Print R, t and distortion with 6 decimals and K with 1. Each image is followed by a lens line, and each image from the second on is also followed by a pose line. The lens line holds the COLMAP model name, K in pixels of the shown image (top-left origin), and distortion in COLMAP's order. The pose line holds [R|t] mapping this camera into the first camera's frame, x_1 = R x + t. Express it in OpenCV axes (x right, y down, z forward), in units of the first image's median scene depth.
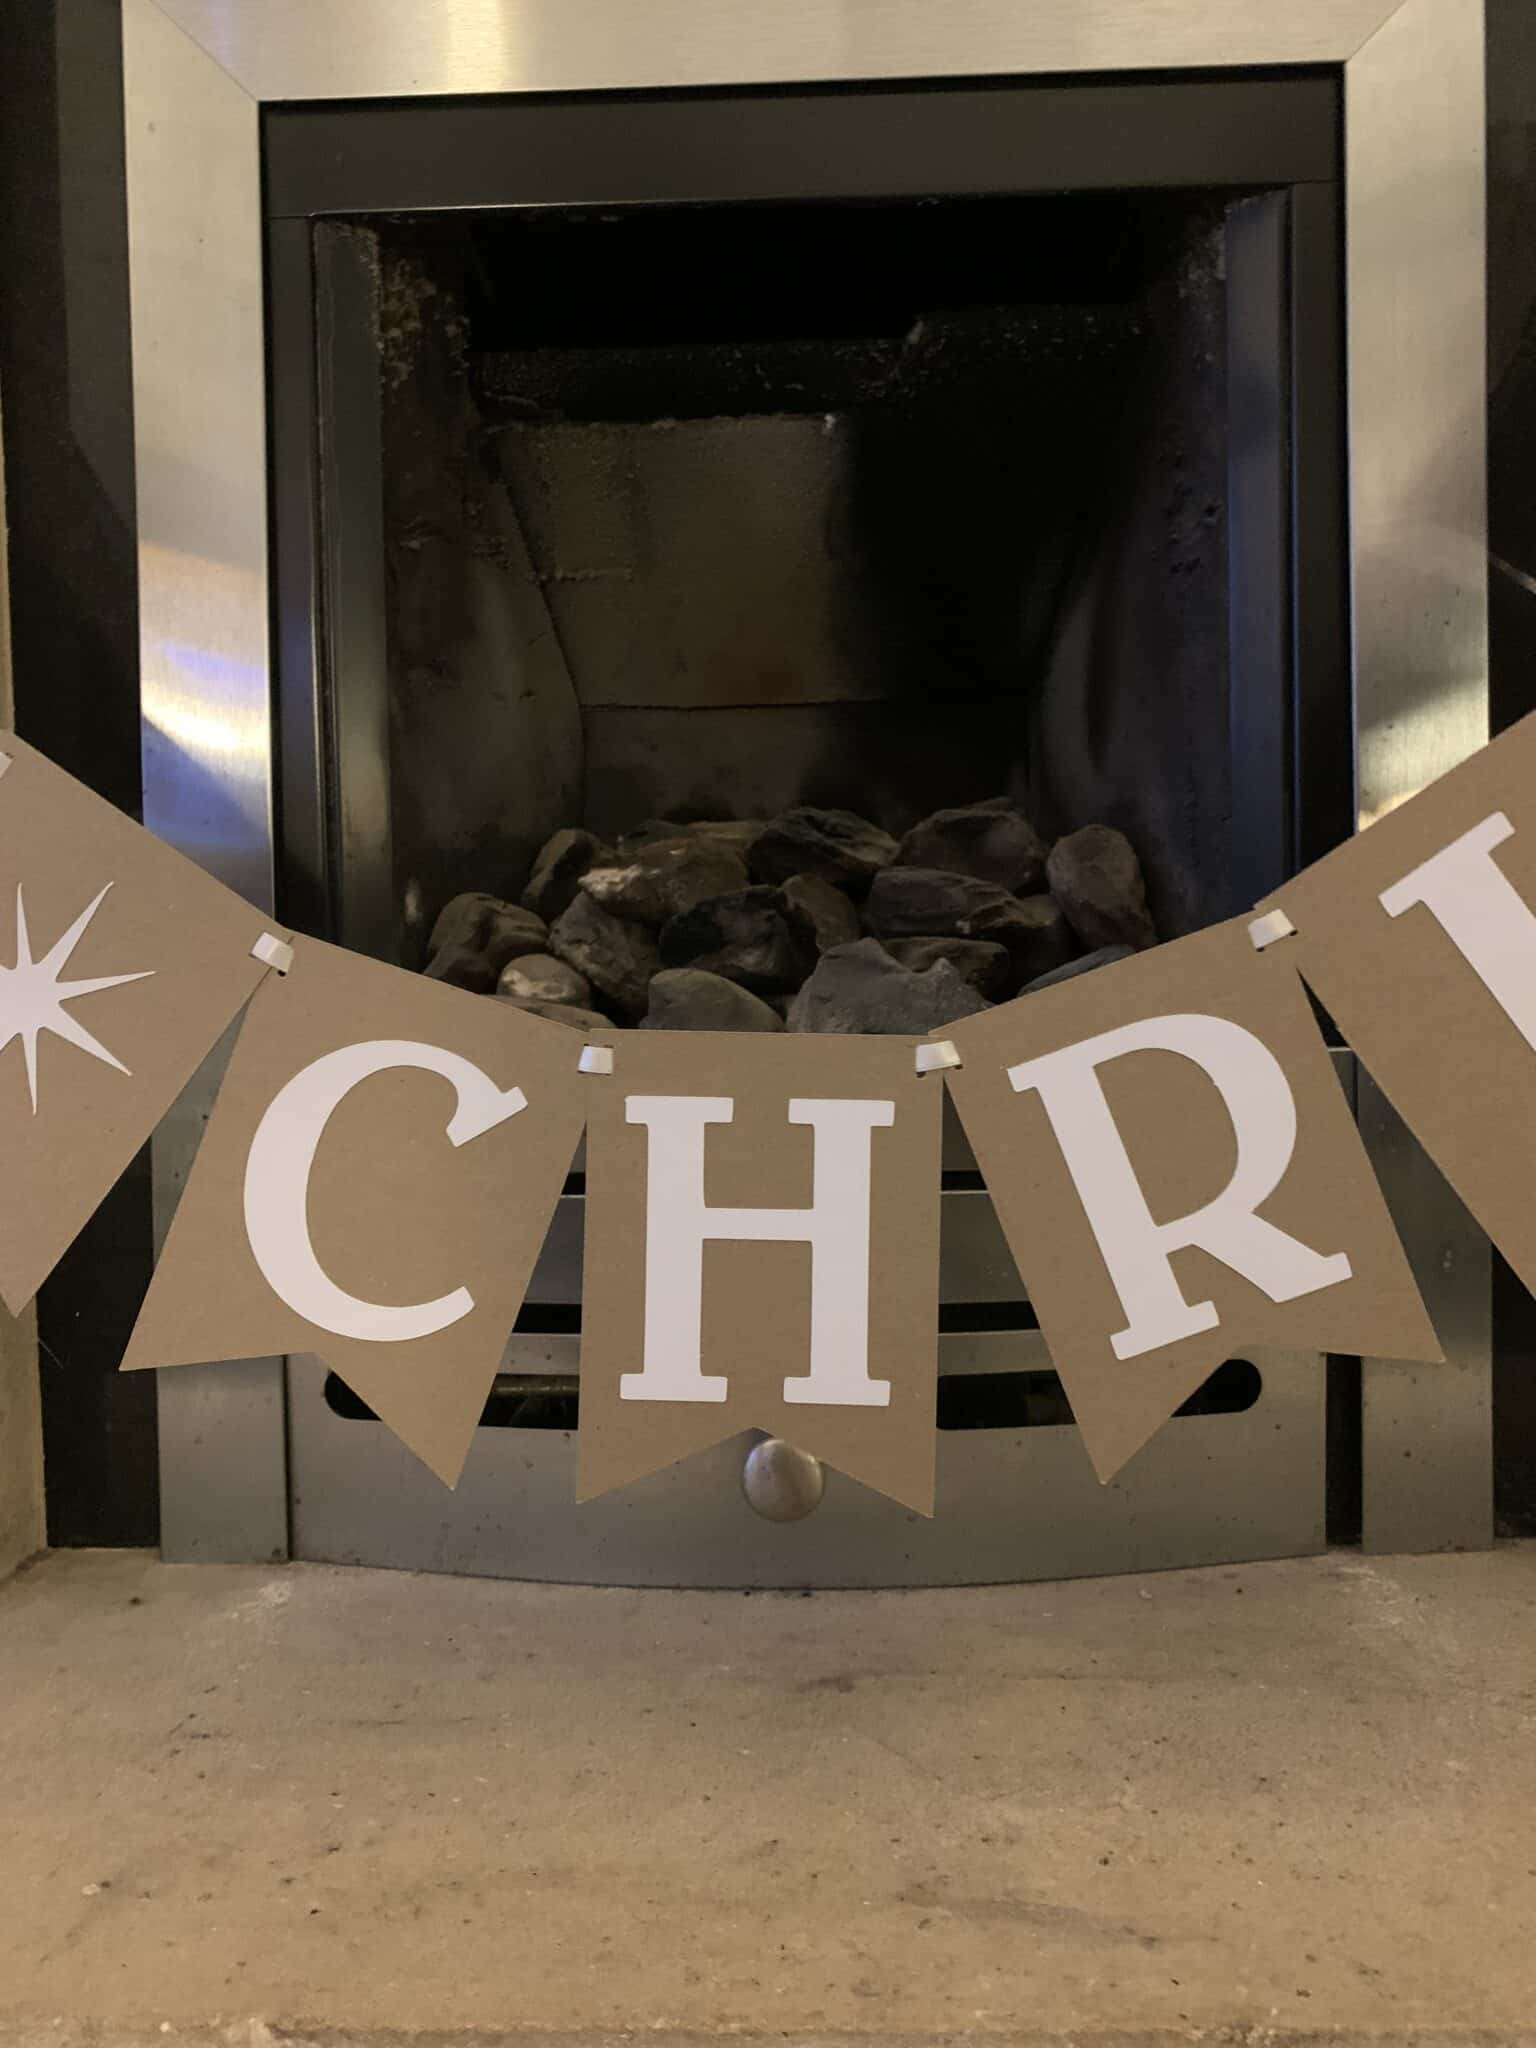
lens RADIAL K [[1641.8, 0, 768.0], [0, 1641.8, 1024.0], [0, 0, 1]] dist [0.050472, -0.084223]
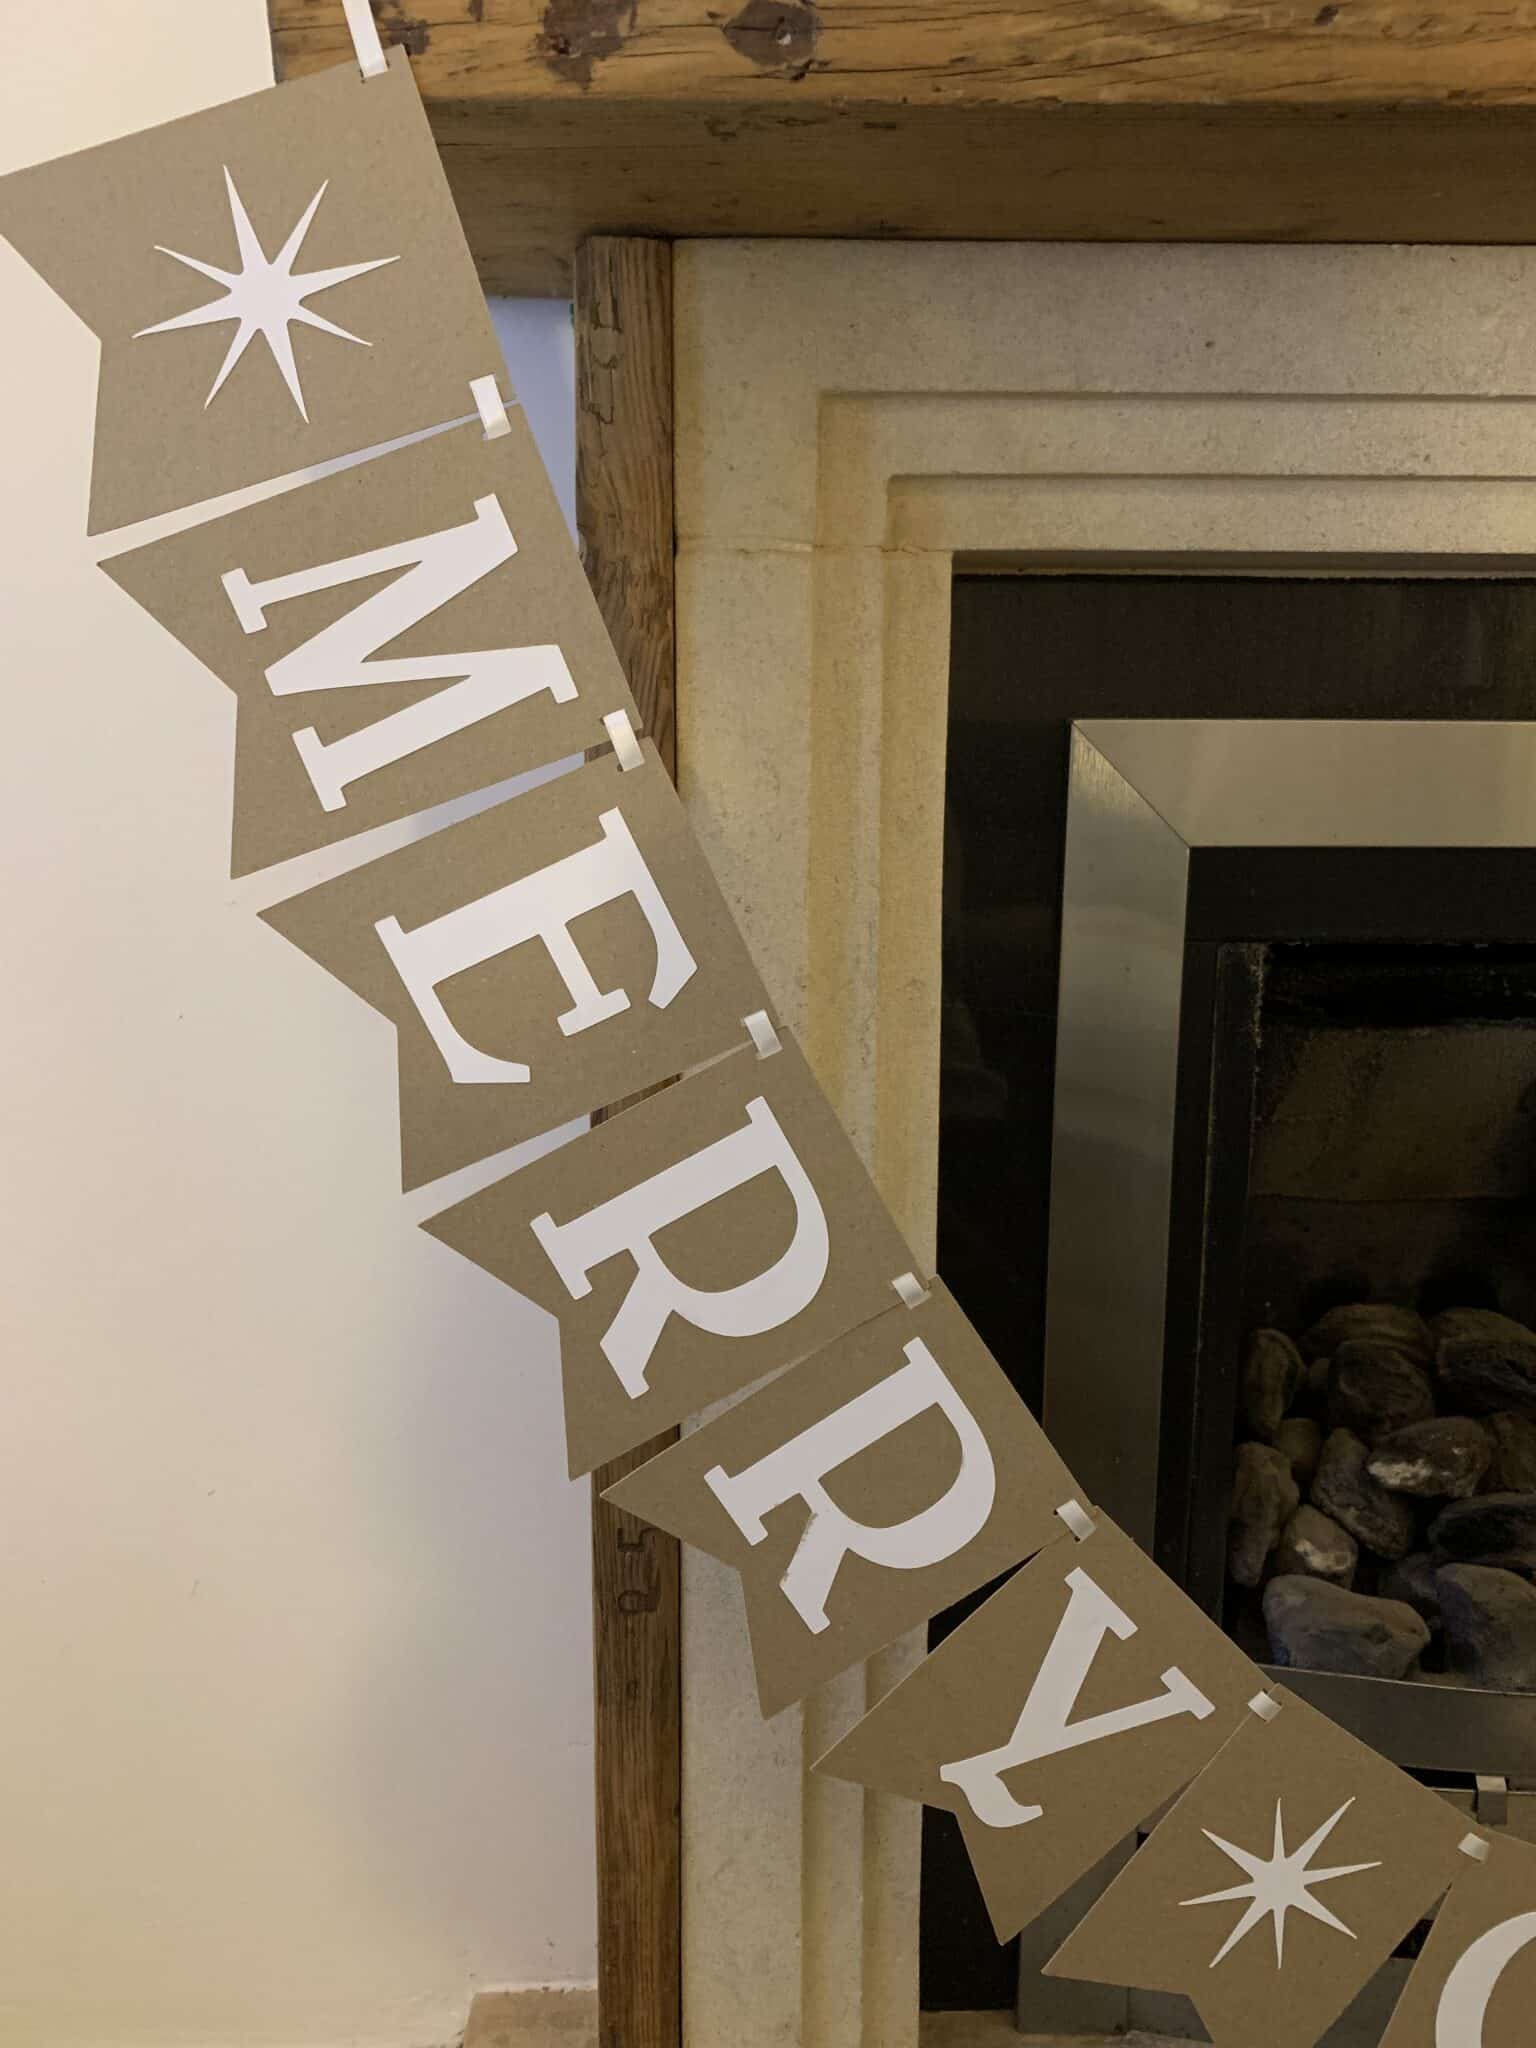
lens RADIAL K [[1641.8, 0, 768.0], [0, 1641.8, 1024.0], [0, 0, 1]] dist [0.050472, -0.084223]
pose [[0.997296, 0.012812, 0.072364, -0.930051], [-0.023010, 0.989612, 0.141907, -0.823232], [-0.069794, -0.143189, 0.987231, -0.109677]]
